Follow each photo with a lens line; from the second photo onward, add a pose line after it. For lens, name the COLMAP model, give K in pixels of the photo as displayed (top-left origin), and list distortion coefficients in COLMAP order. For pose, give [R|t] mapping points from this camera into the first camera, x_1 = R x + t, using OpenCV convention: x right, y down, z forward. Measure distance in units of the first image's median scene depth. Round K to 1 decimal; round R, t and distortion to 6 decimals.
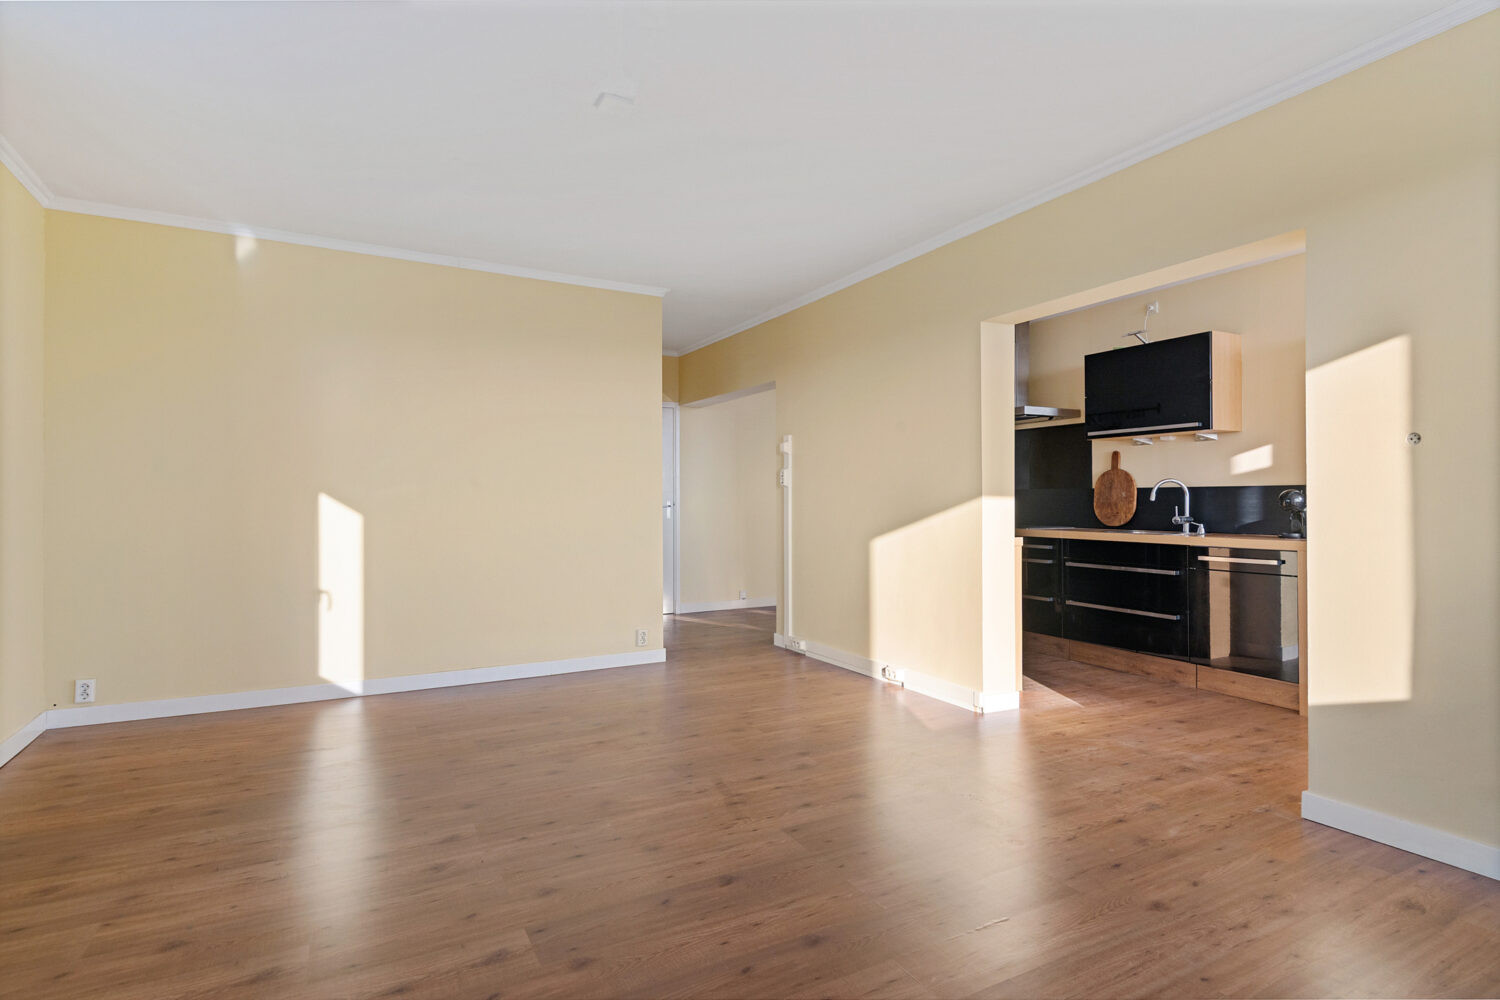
lens RADIAL K [[773.4, 0, 749.3], [0, 773.4, 500.1], [0, 0, 1]] dist [0.013867, -0.001985]
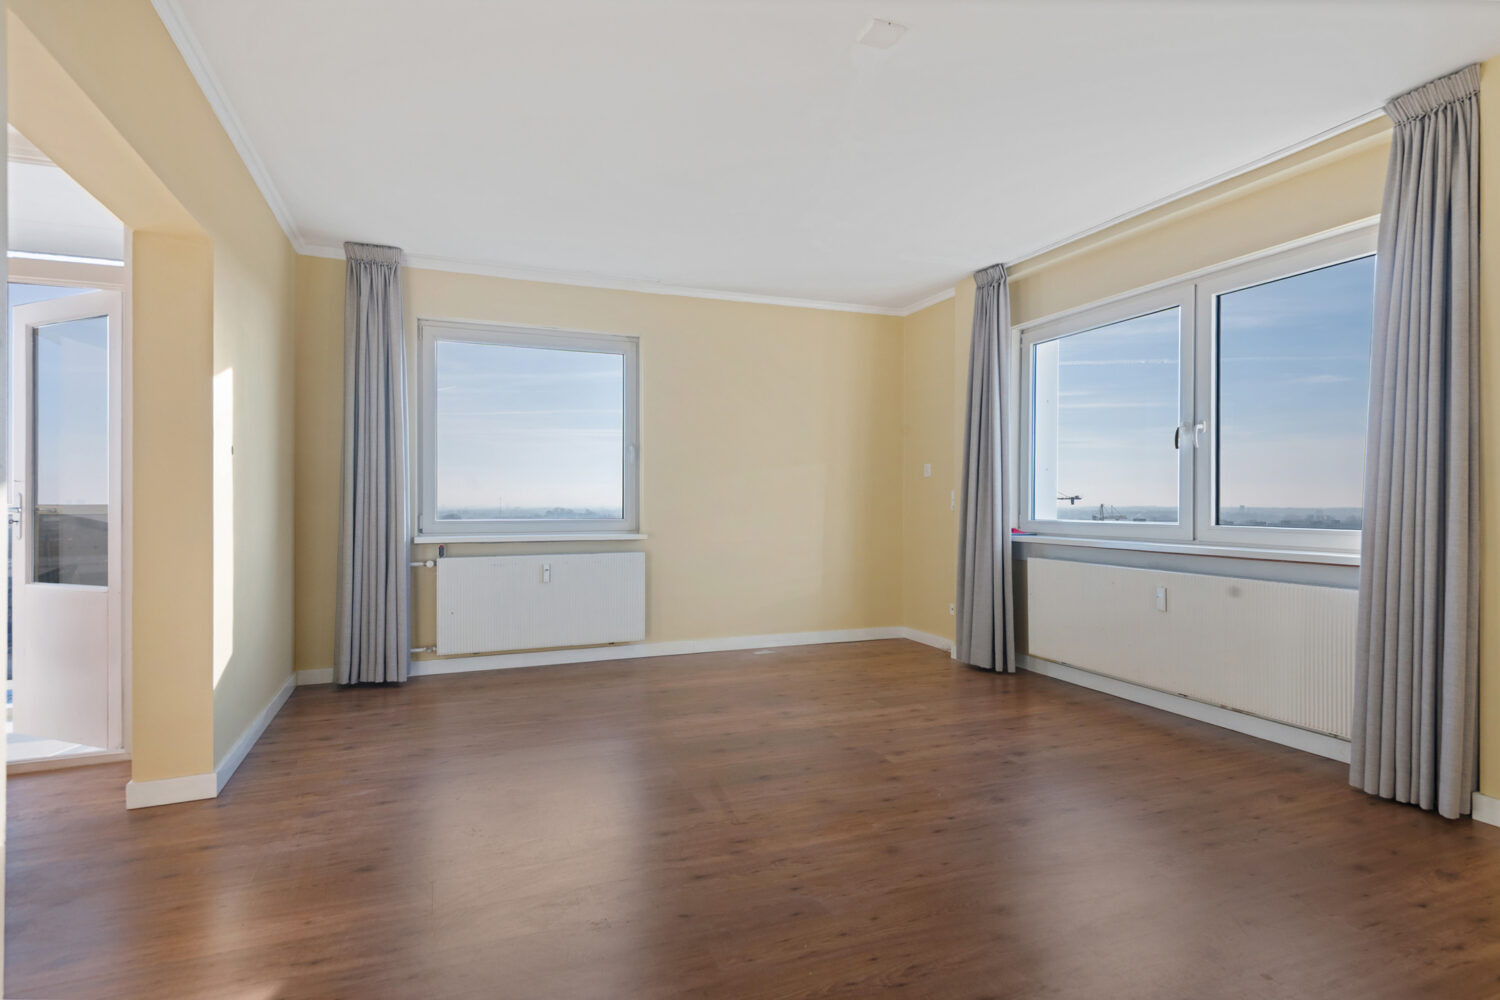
lens RADIAL K [[773.4, 0, 751.3], [0, 773.4, 504.9], [0, 0, 1]] dist [0.013867, -0.001985]
pose [[-0.993078, 0.002694, 0.117423, -0.146789], [0.003173, 0.999987, 0.003893, 0.006963], [-0.117411, 0.004238, -0.993074, 2.055474]]
